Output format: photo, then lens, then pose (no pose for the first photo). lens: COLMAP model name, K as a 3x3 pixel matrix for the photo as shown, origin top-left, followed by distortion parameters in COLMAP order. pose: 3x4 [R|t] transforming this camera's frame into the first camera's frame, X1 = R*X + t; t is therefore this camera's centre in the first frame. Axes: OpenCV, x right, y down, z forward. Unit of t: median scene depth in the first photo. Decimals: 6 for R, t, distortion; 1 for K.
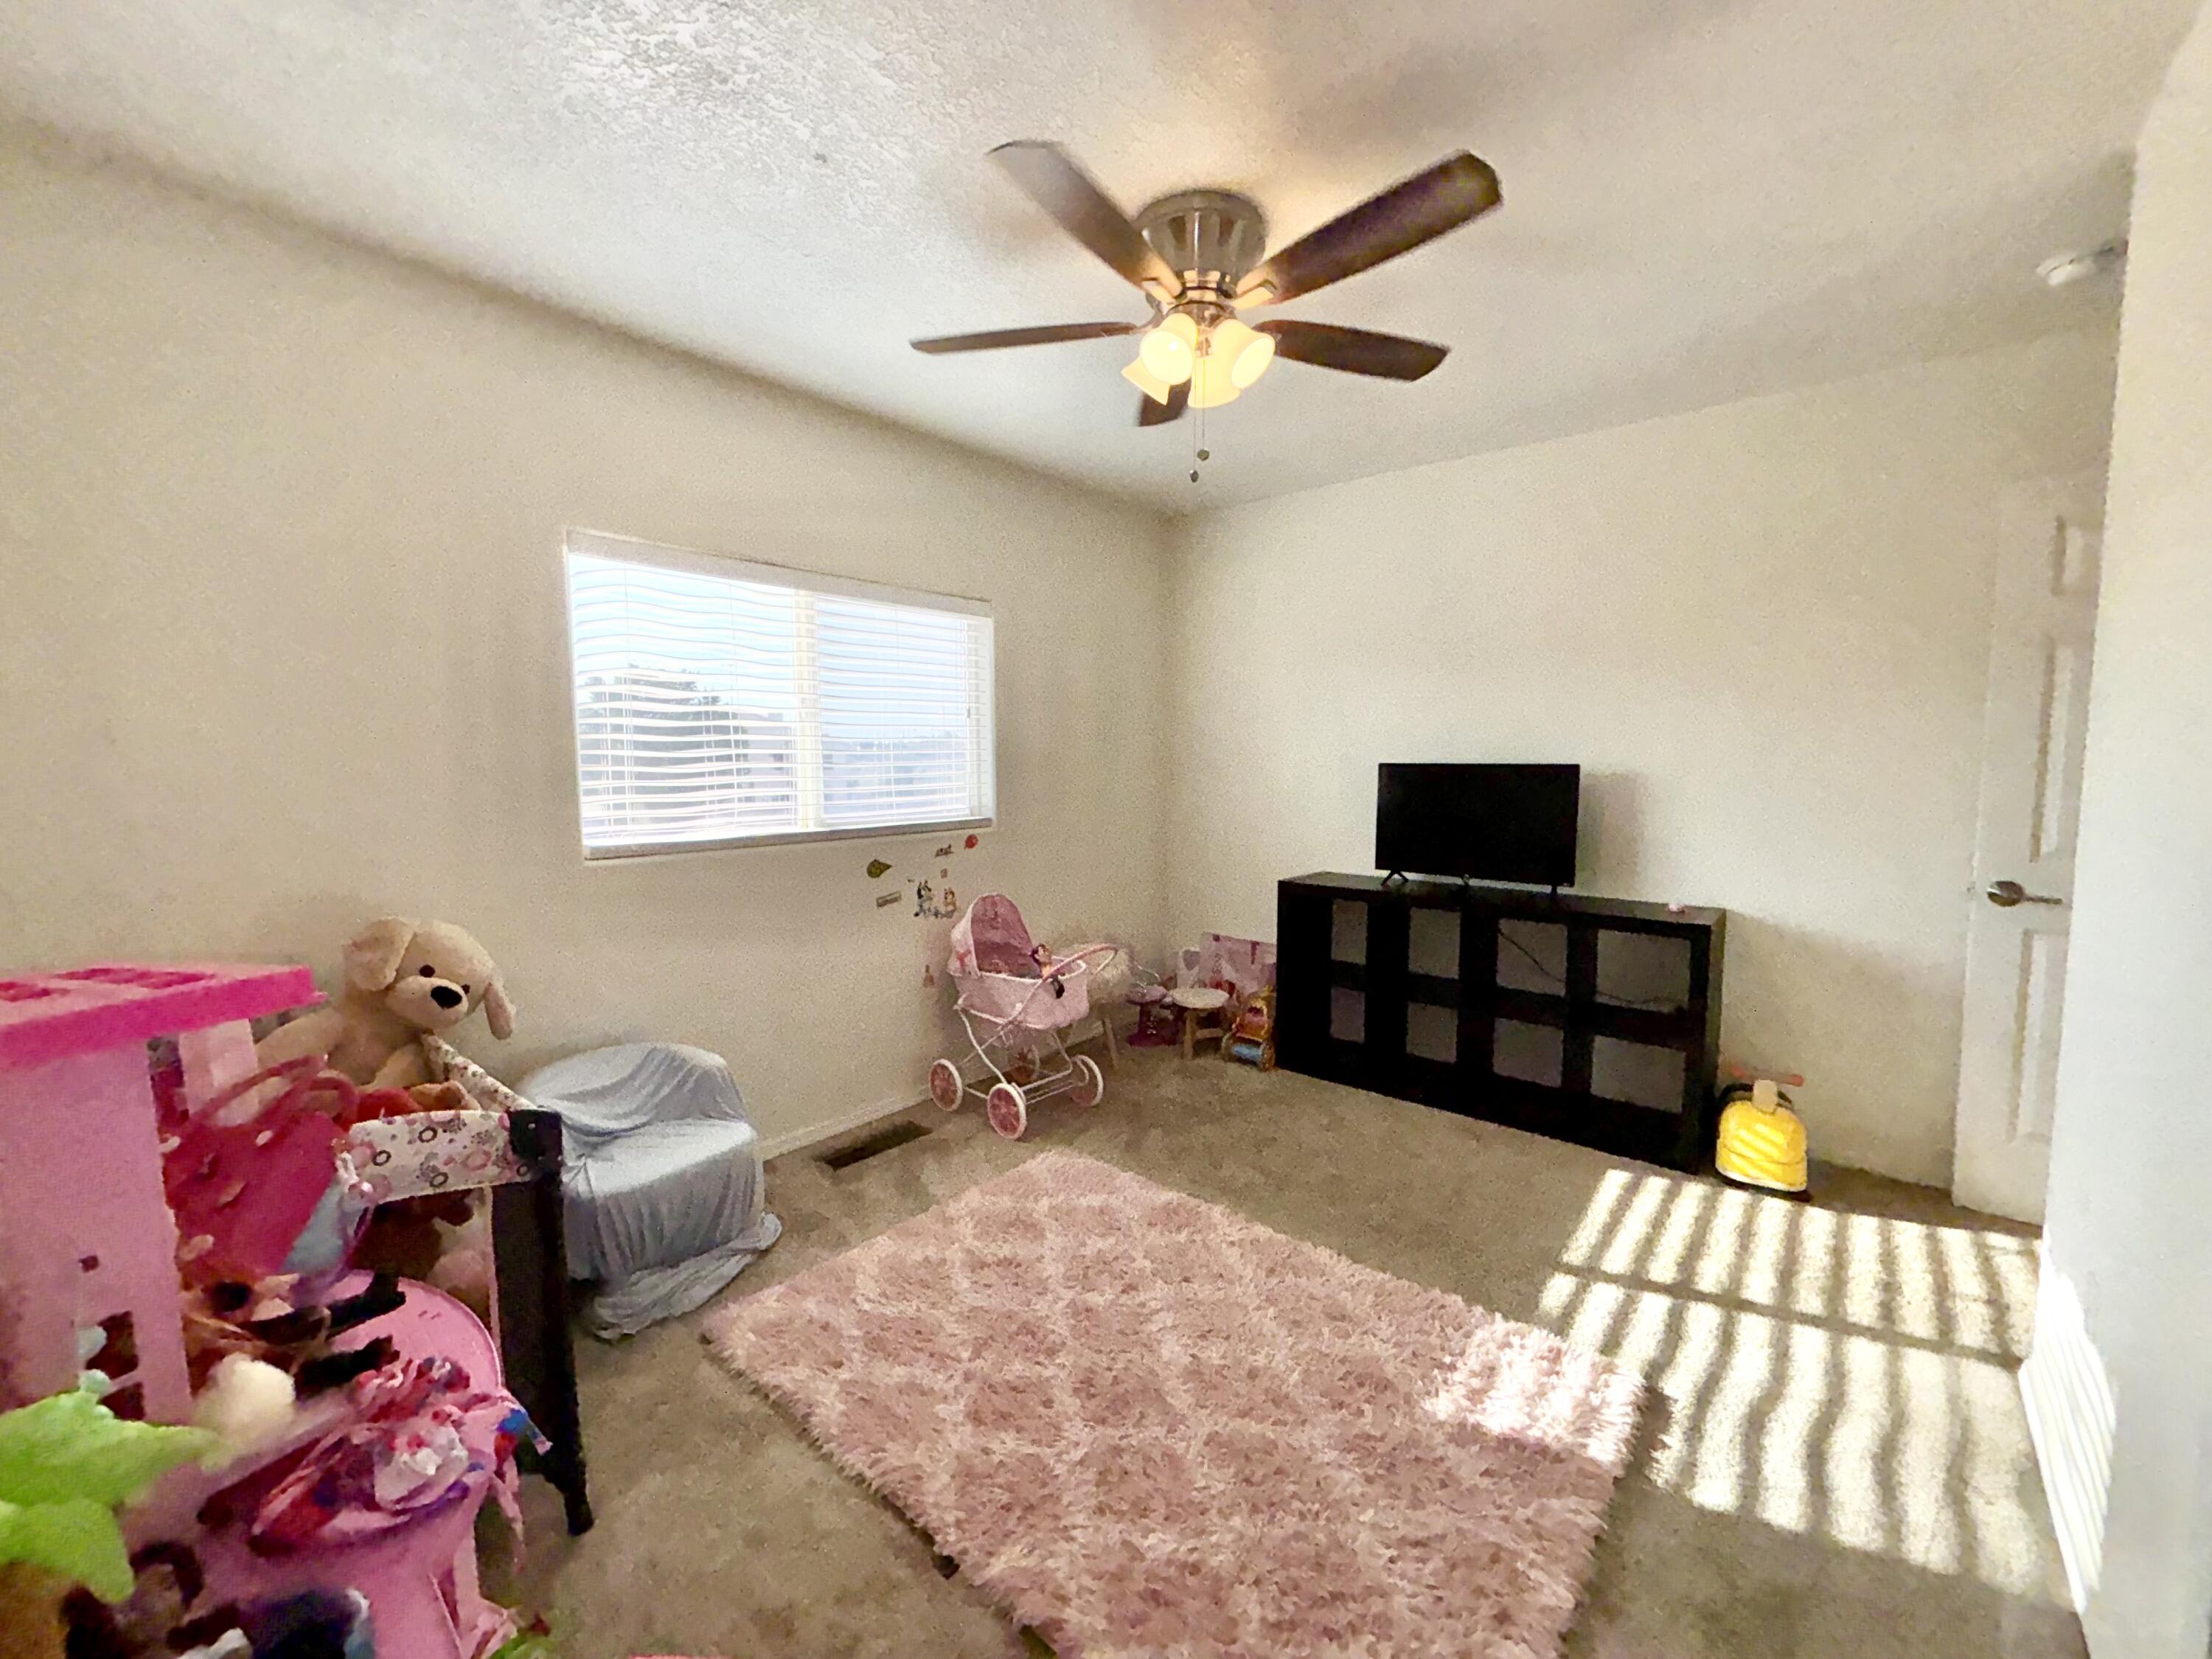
lens RADIAL K [[894.9, 0, 1106.0], [0, 894.9, 829.5], [0, 0, 1]] dist [0.000459, 0.000007]
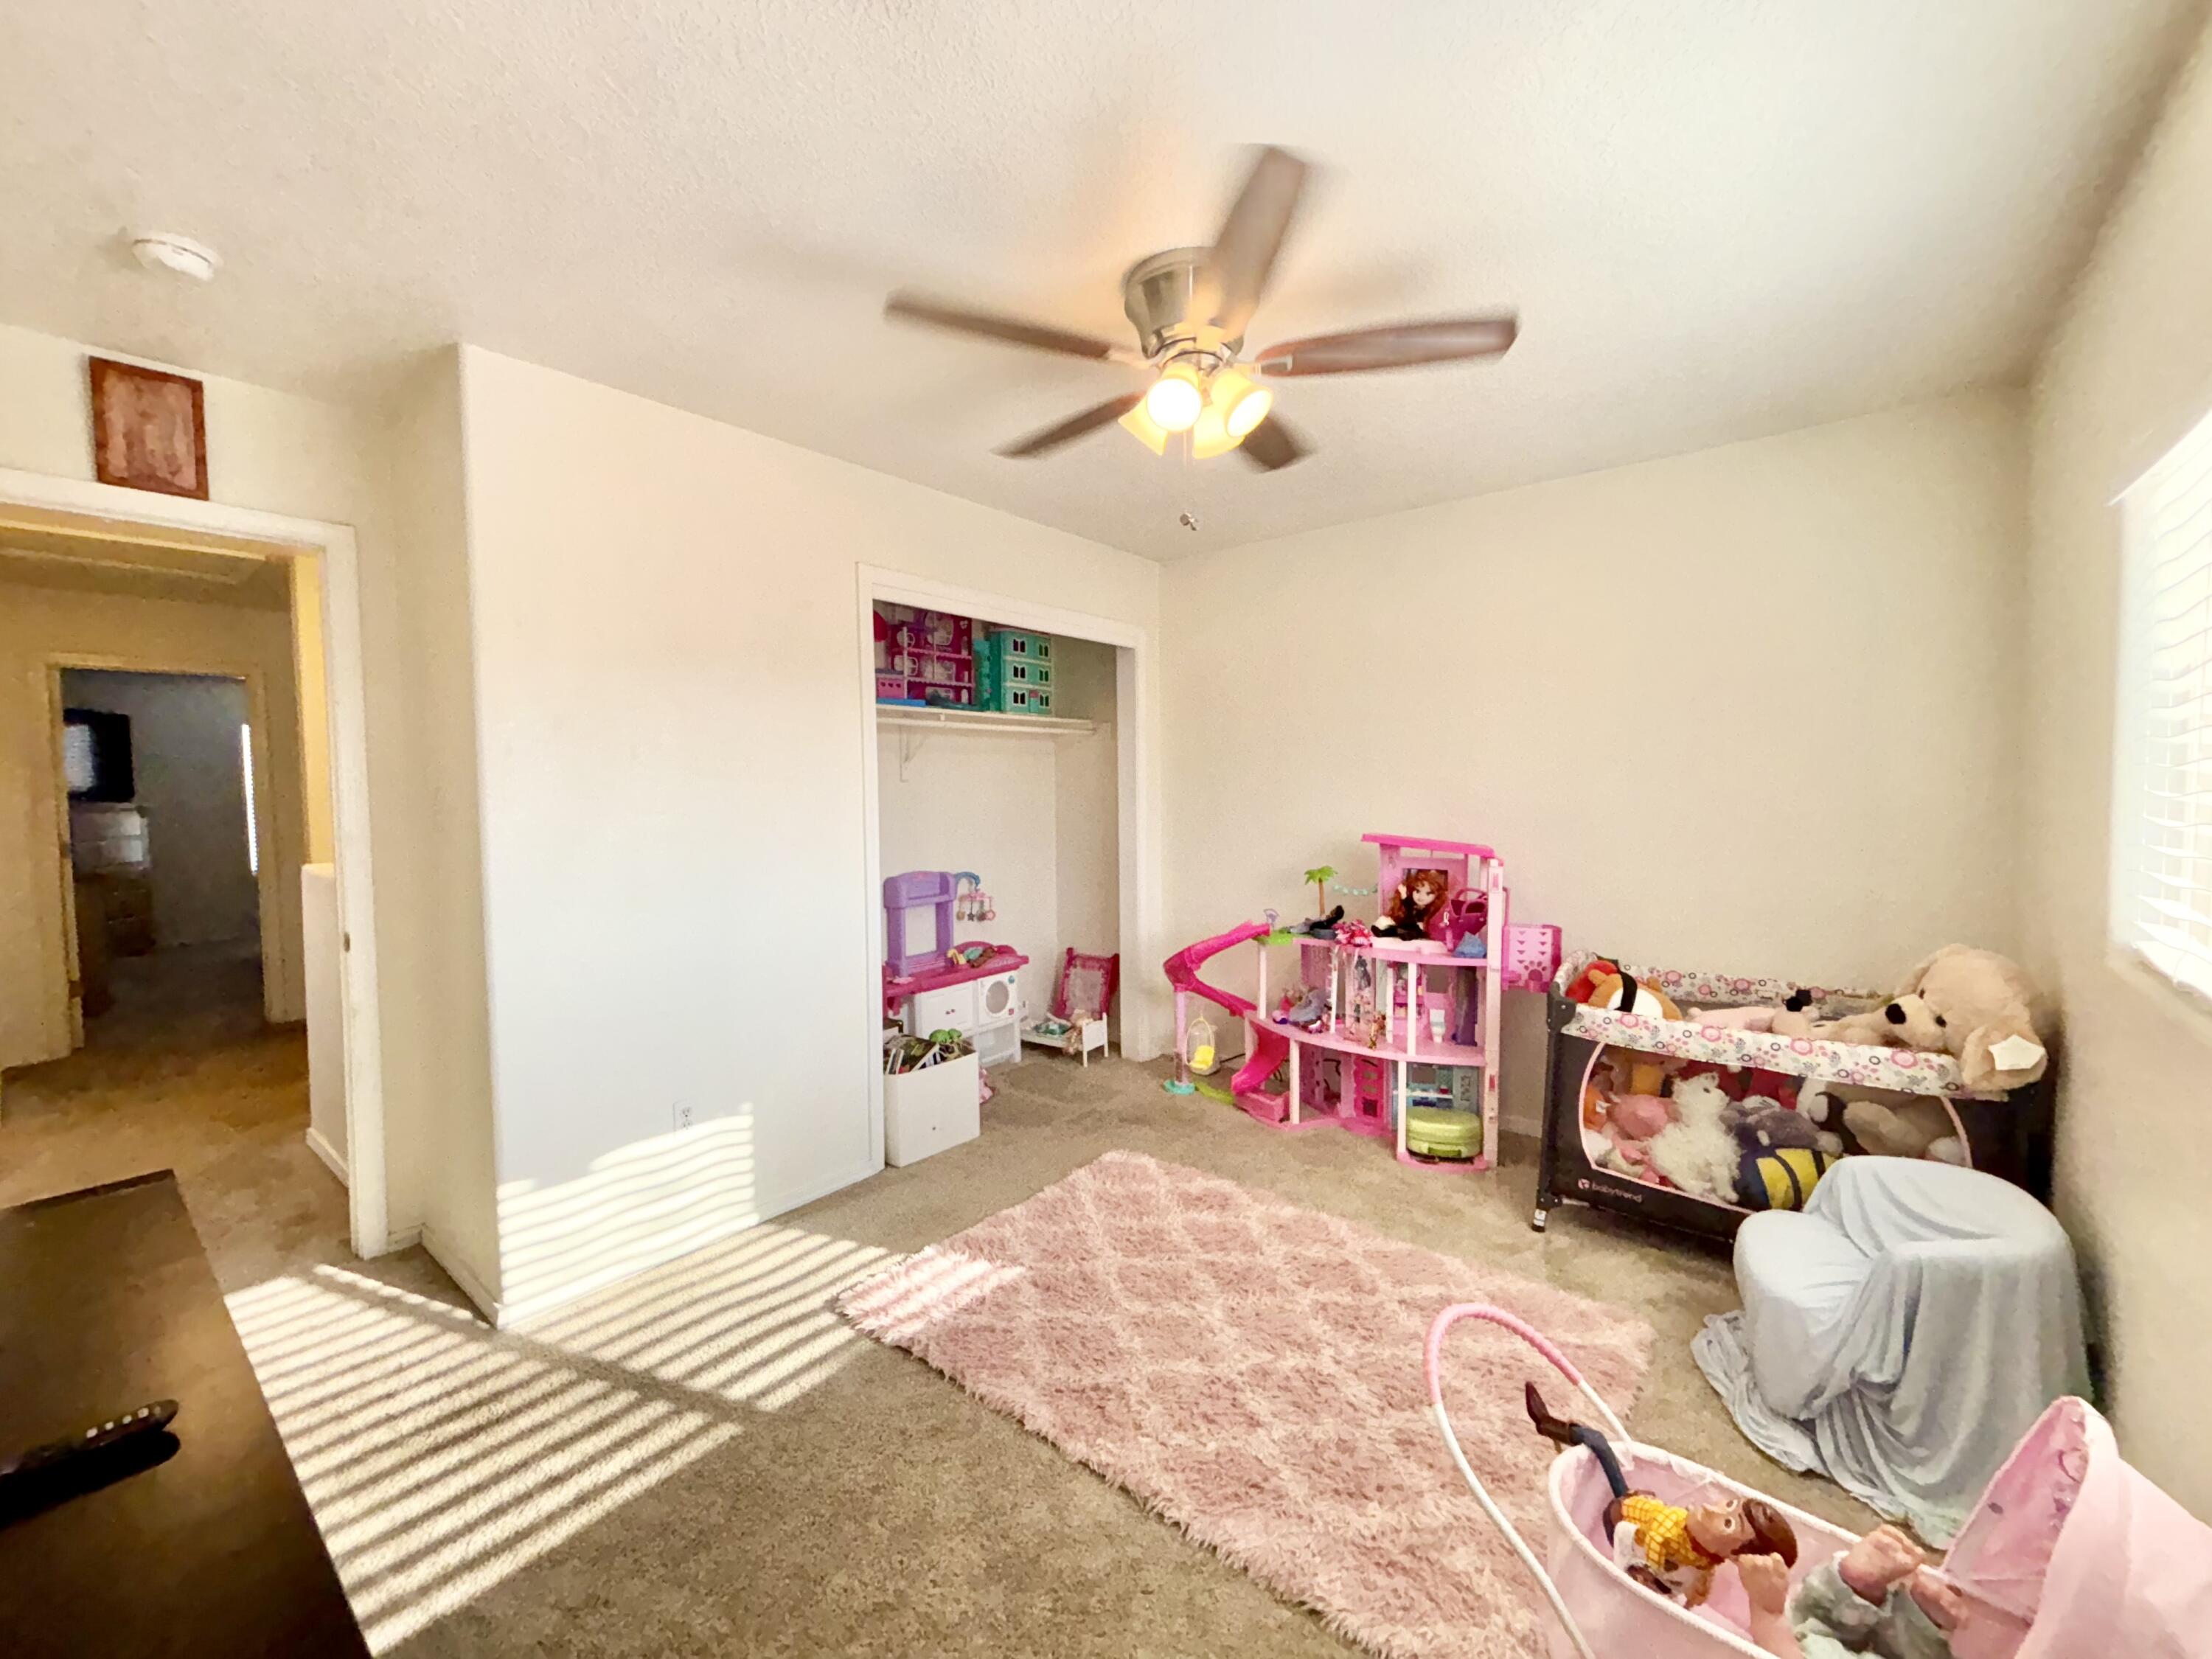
lens RADIAL K [[894.9, 0, 1106.0], [0, 894.9, 829.5], [0, 0, 1]] dist [0.000459, 0.000007]
pose [[-0.999728, 0.009960, -0.021091, 0.204745], [0.007115, 0.991372, 0.130889, -0.169418], [0.022213, 0.130703, -0.991173, 1.851833]]
